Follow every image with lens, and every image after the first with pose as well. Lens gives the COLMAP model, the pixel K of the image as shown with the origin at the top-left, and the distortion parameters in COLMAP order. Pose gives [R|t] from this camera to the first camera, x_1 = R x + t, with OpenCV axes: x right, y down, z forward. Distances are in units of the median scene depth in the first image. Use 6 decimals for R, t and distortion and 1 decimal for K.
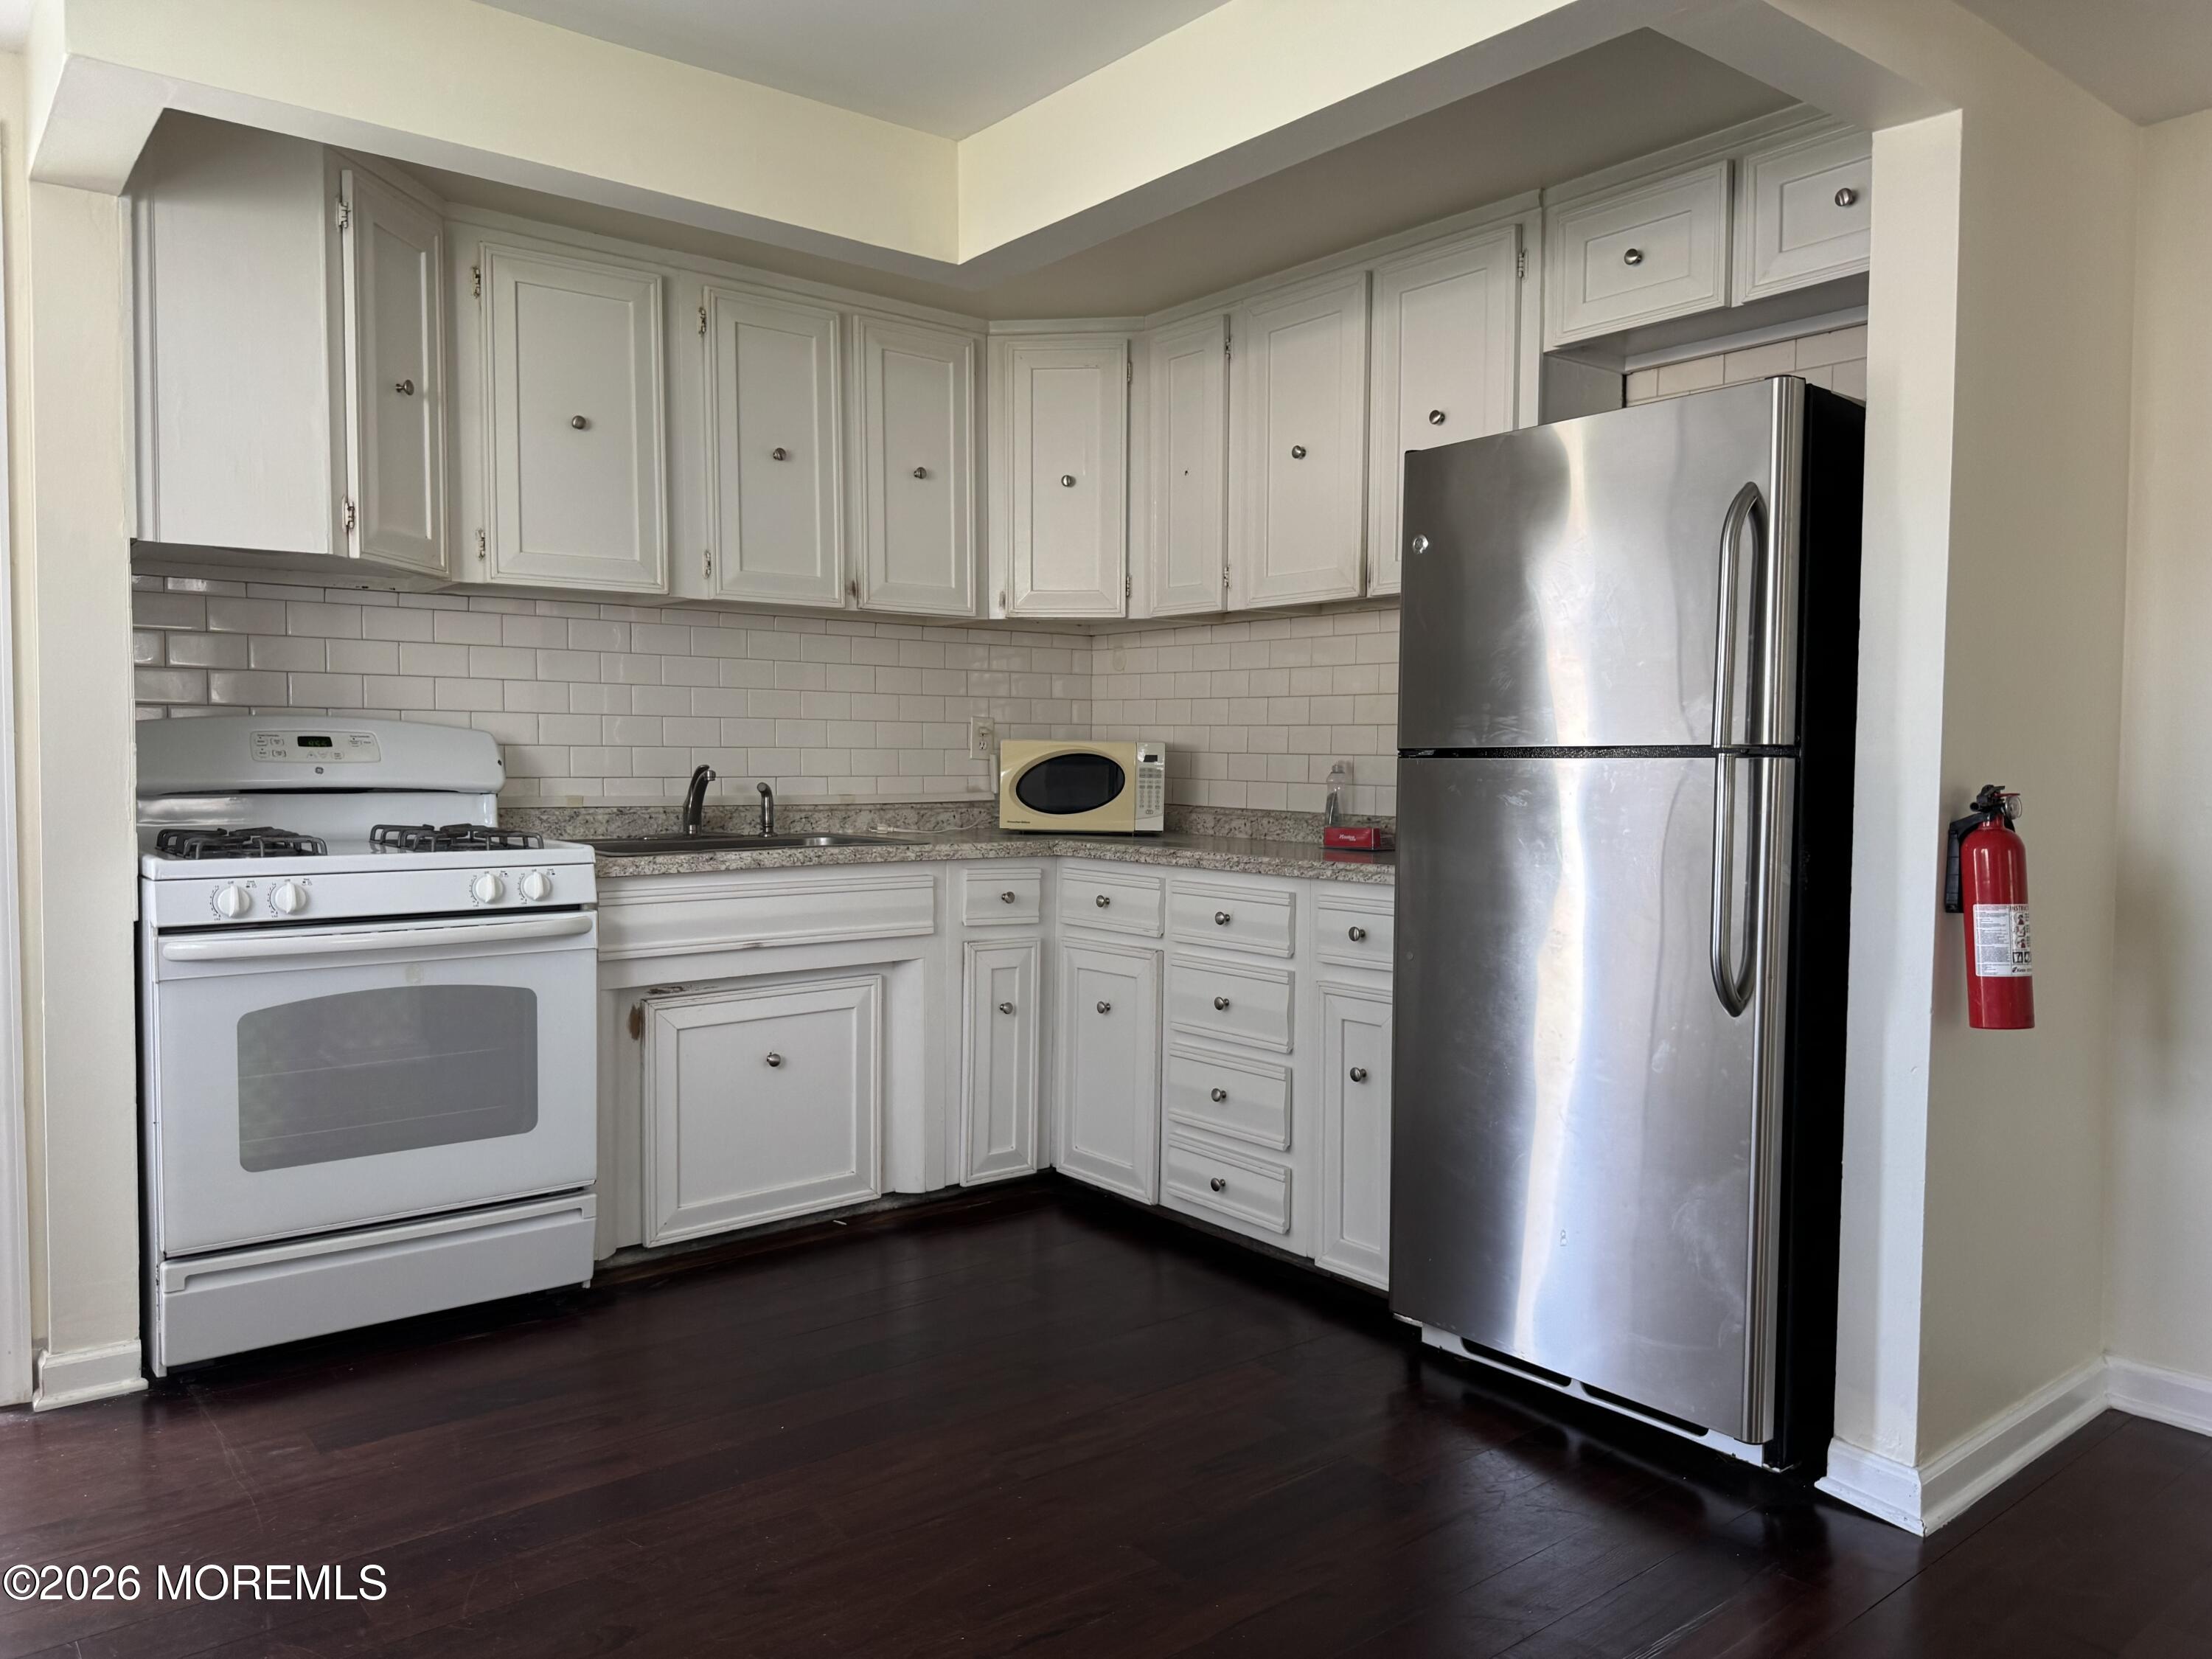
lens RADIAL K [[1568.6, 0, 1106.0], [0, 1568.6, 829.5], [0, 0, 1]] dist [-0.005794, -0.003380]
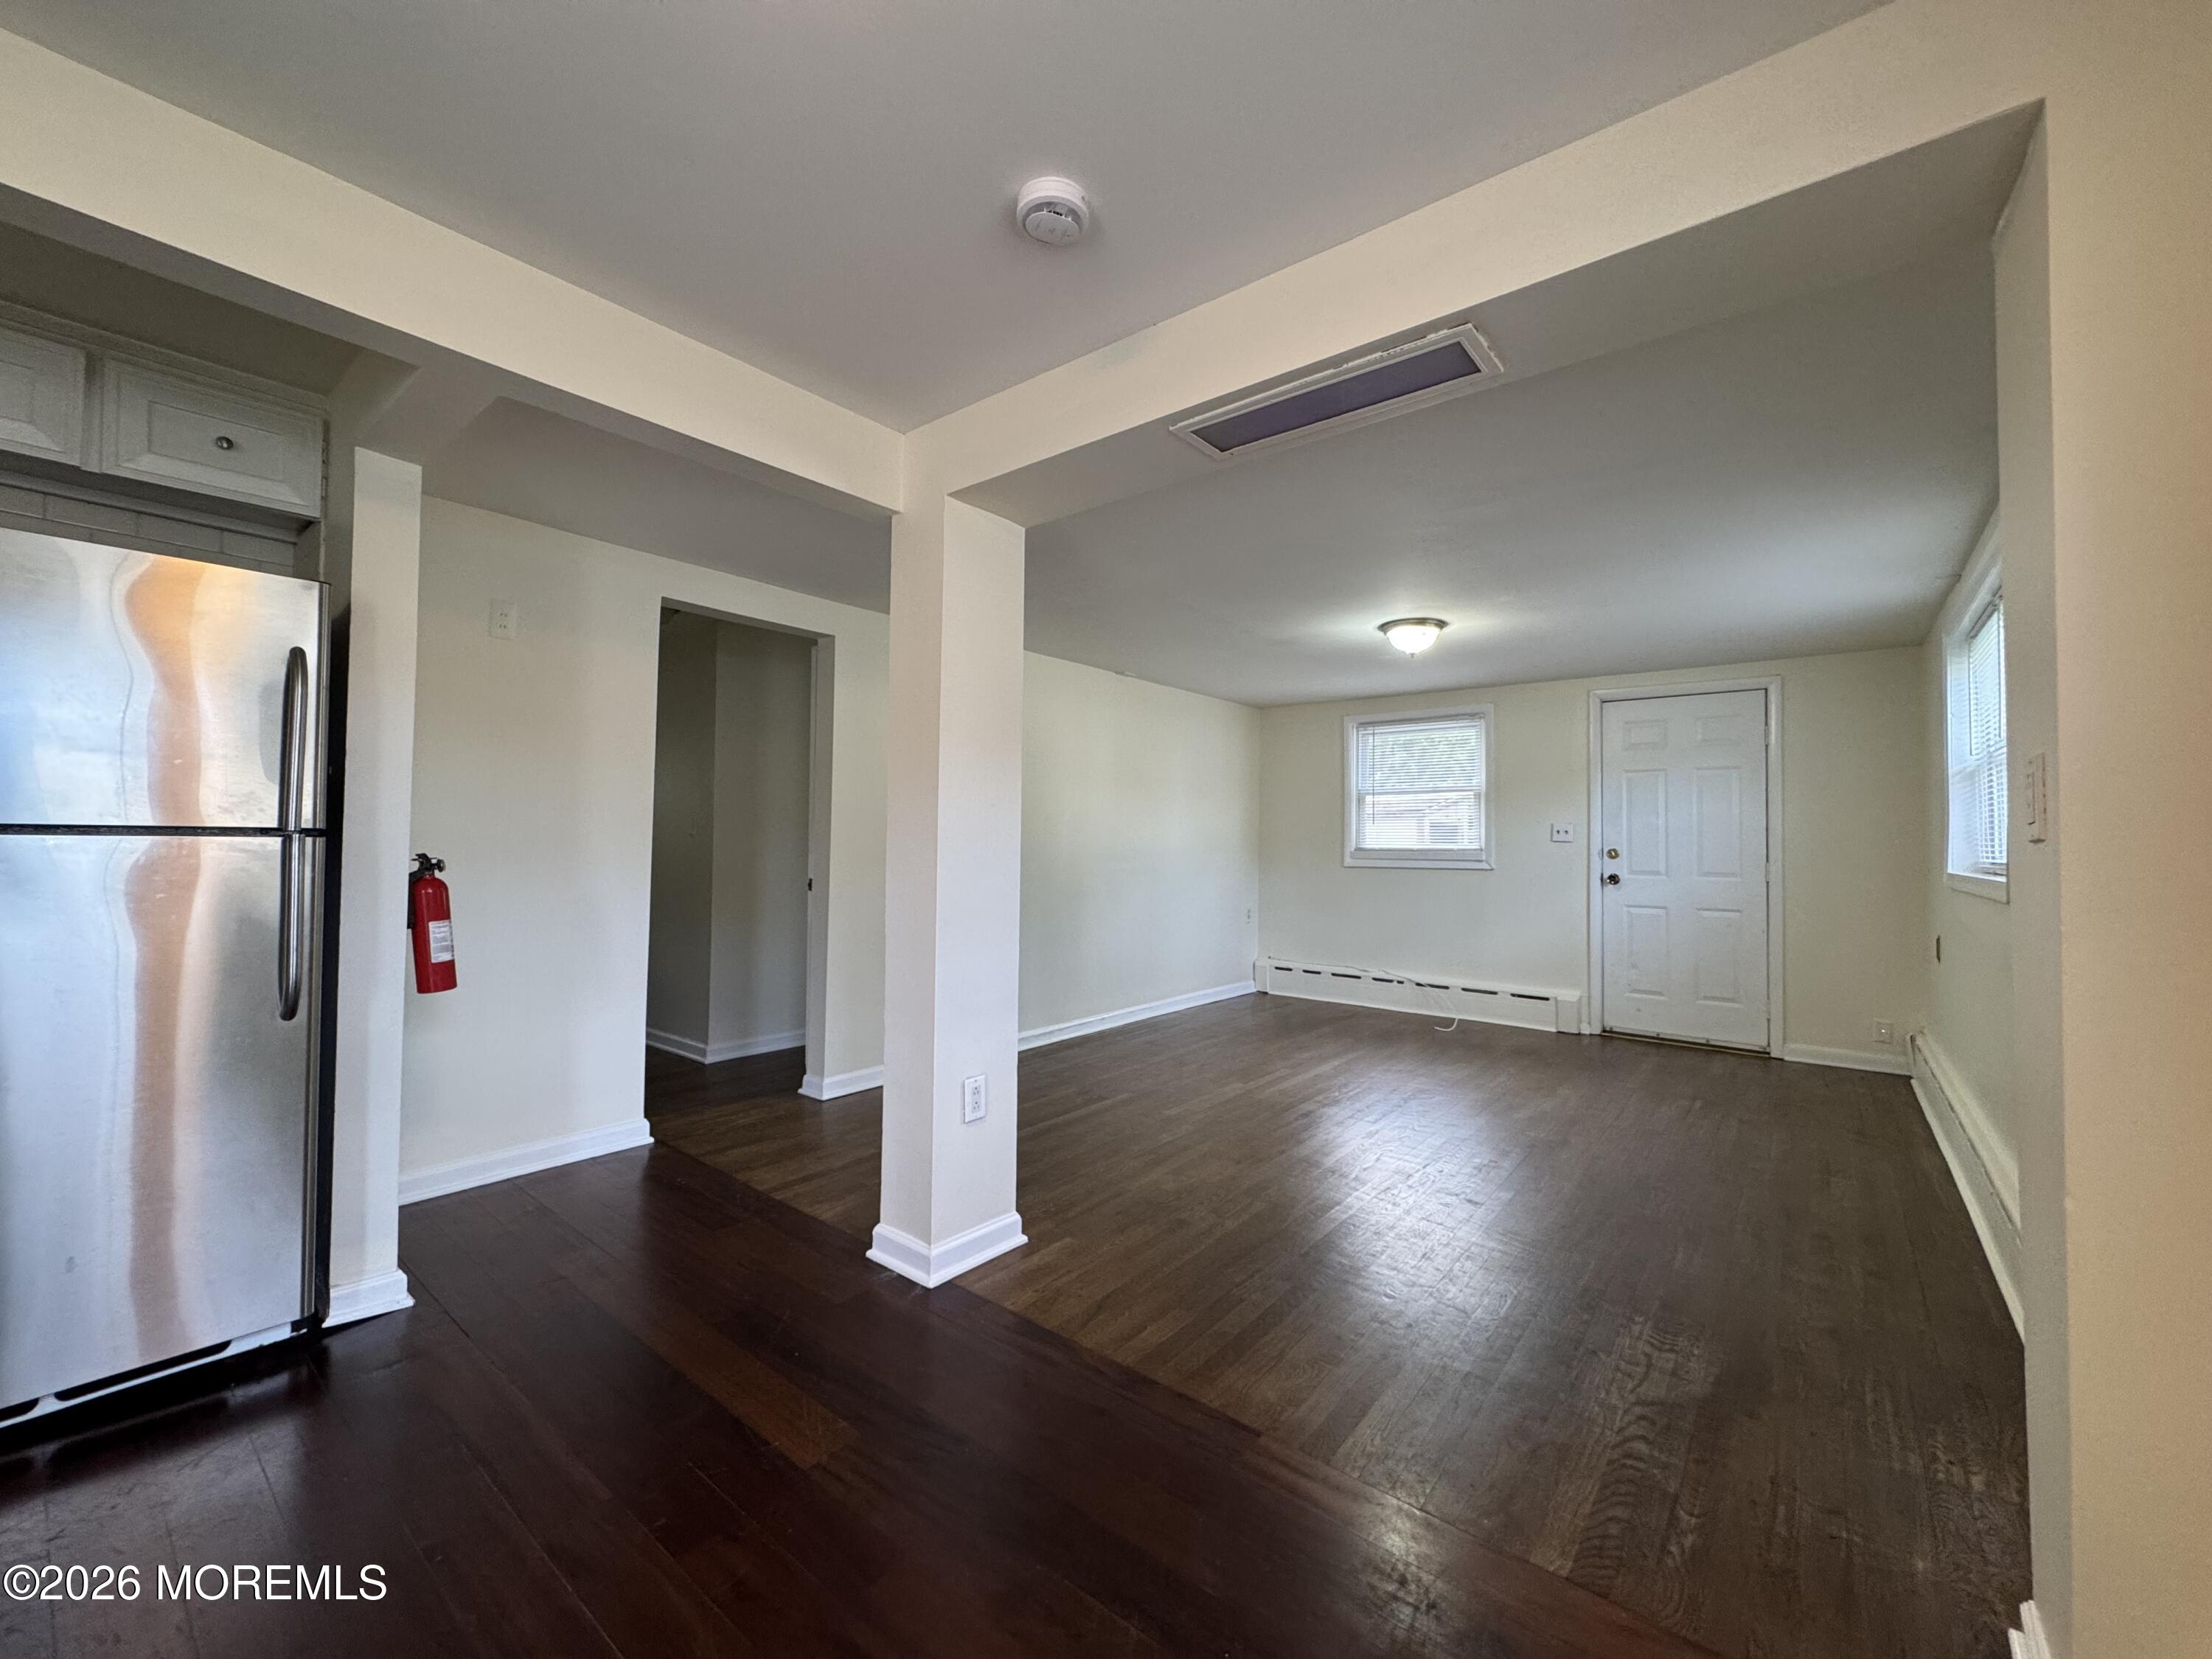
lens RADIAL K [[889.7, 0, 1106.6], [0, 889.7, 827.2], [0, 0, 1]] dist [-0.001956, -0.000172]
pose [[-0.204909, 0.005953, 0.978763, -0.507434], [0.033335, 0.999444, 0.000901, -0.029359], [-0.978213, 0.032812, -0.204993, 0.412344]]
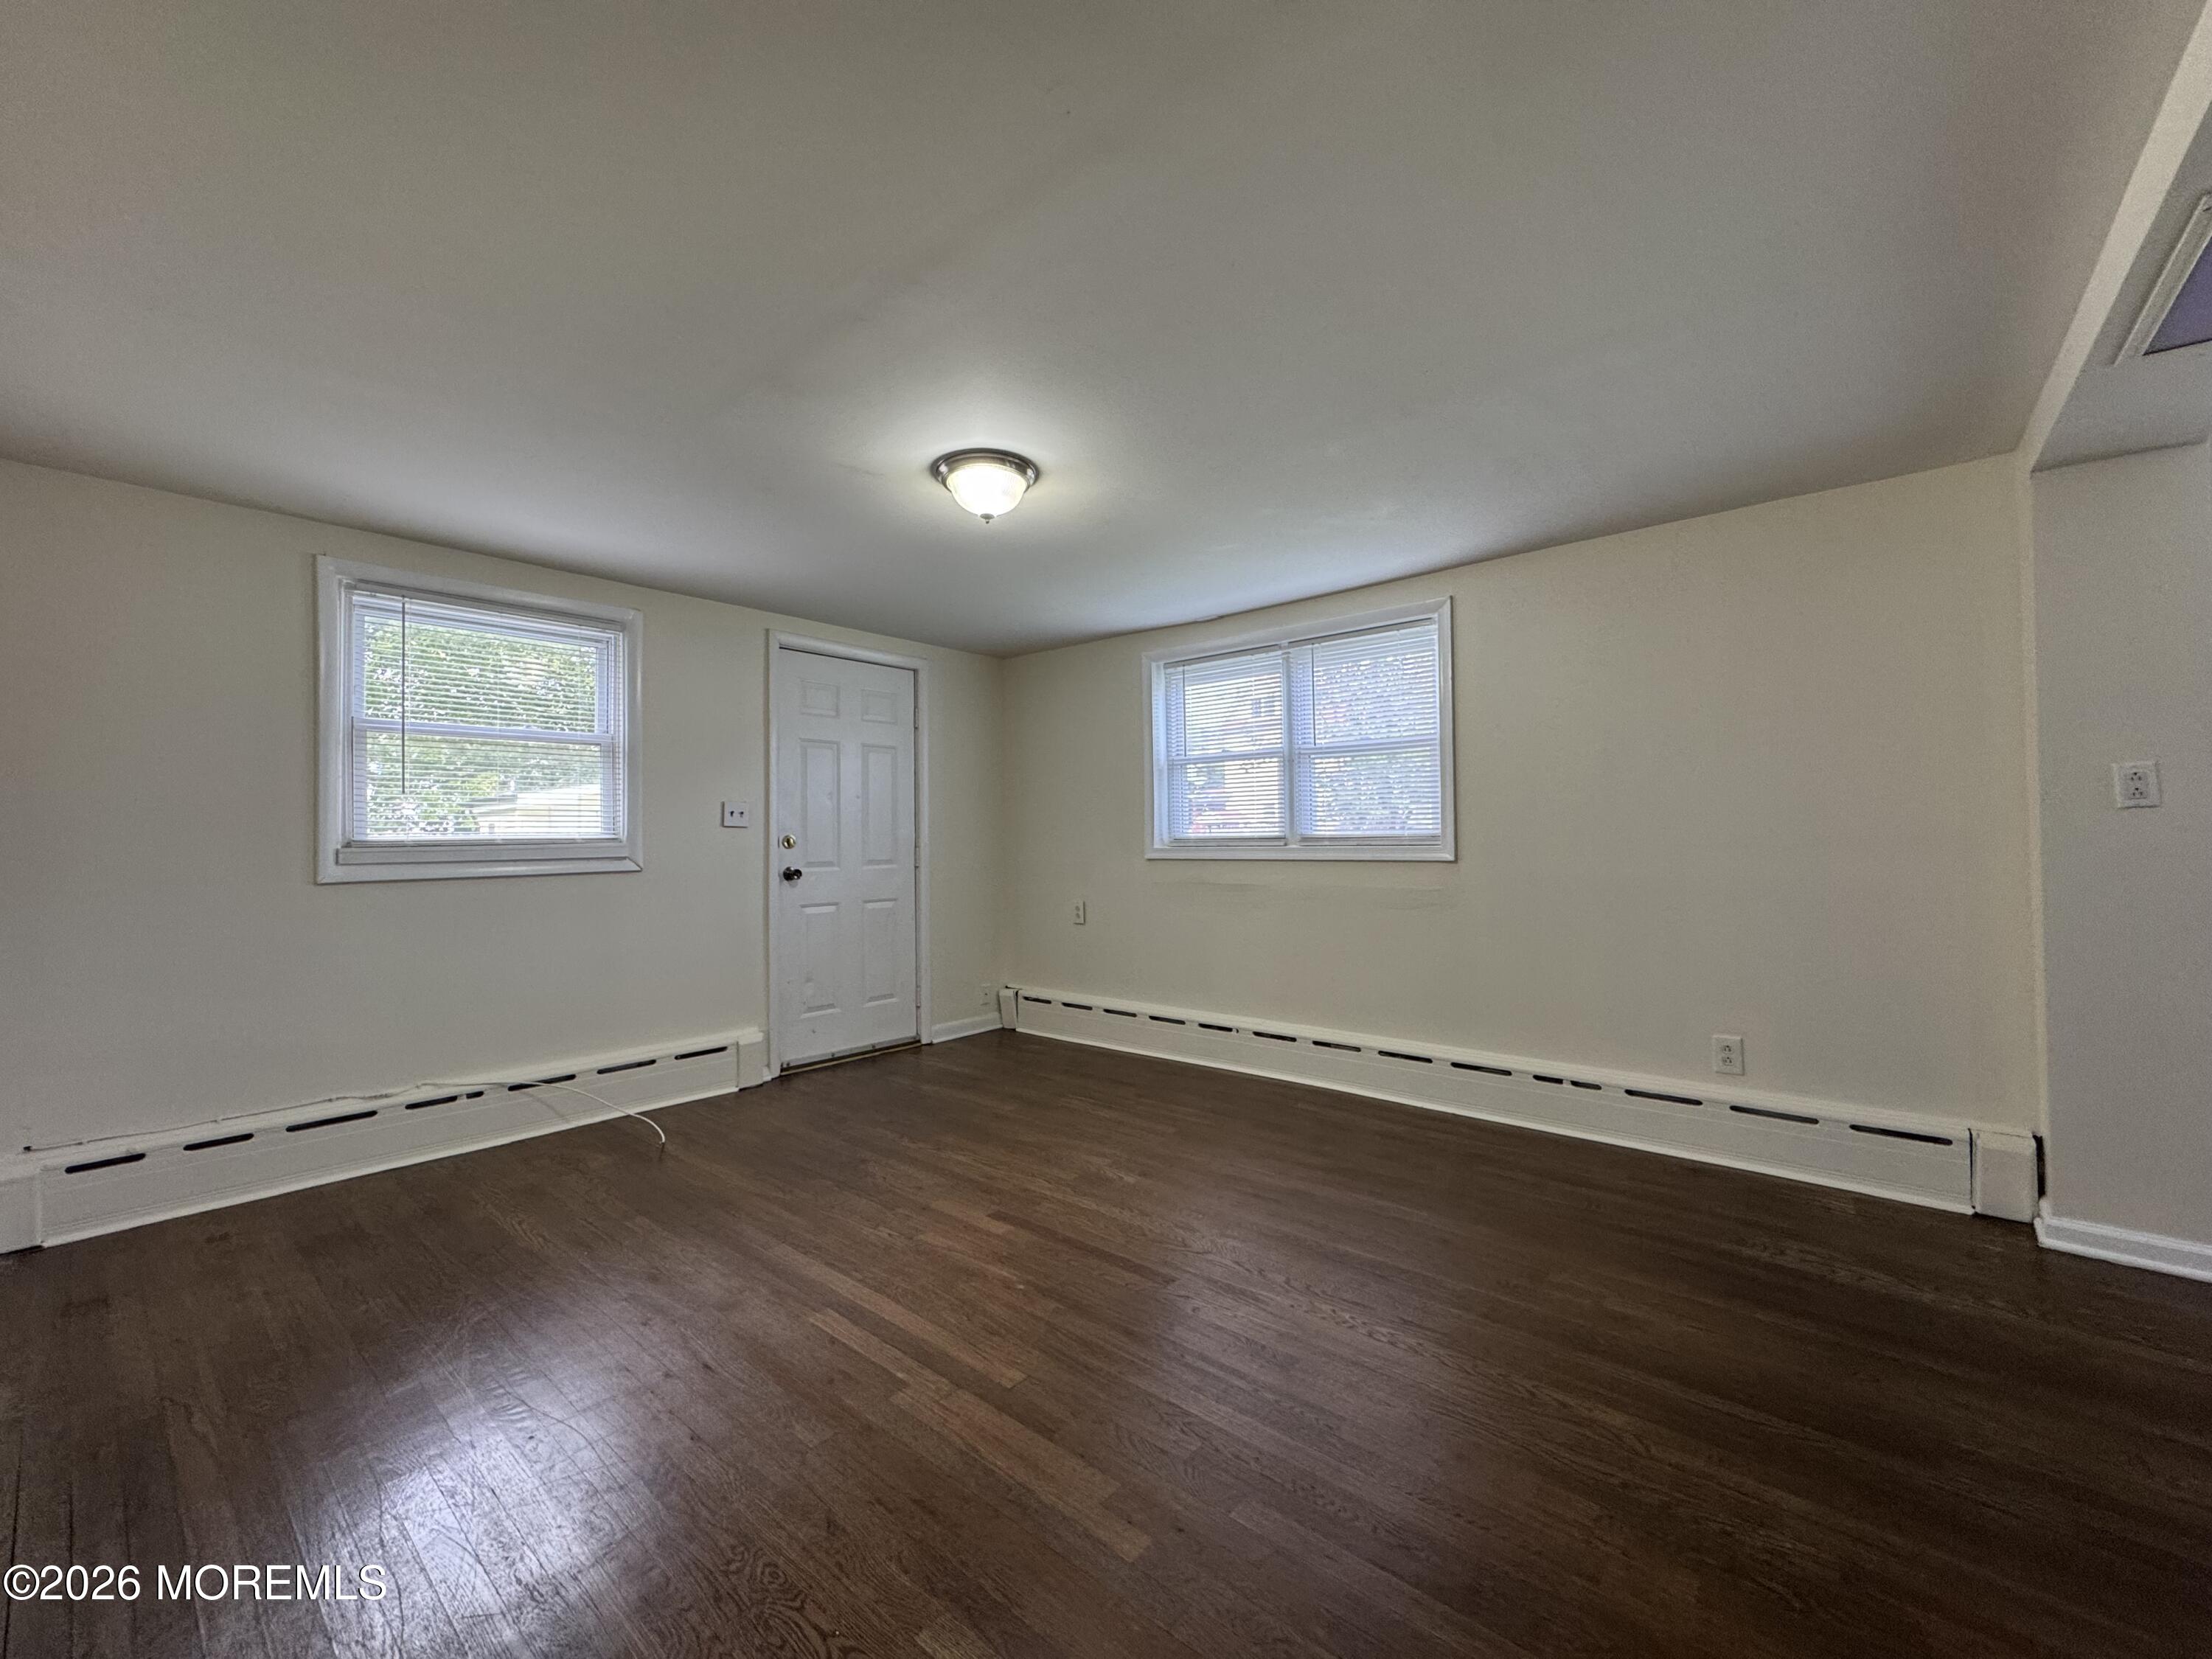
lens RADIAL K [[889.7, 0, 1106.6], [0, 889.7, 827.2], [0, 0, 1]] dist [-0.001956, -0.000172]
pose [[-0.984390, -0.000704, -0.176002, 1.051452], [-0.006625, 0.999432, 0.033056, -0.010335], [0.175879, 0.033706, -0.983835, 0.547637]]
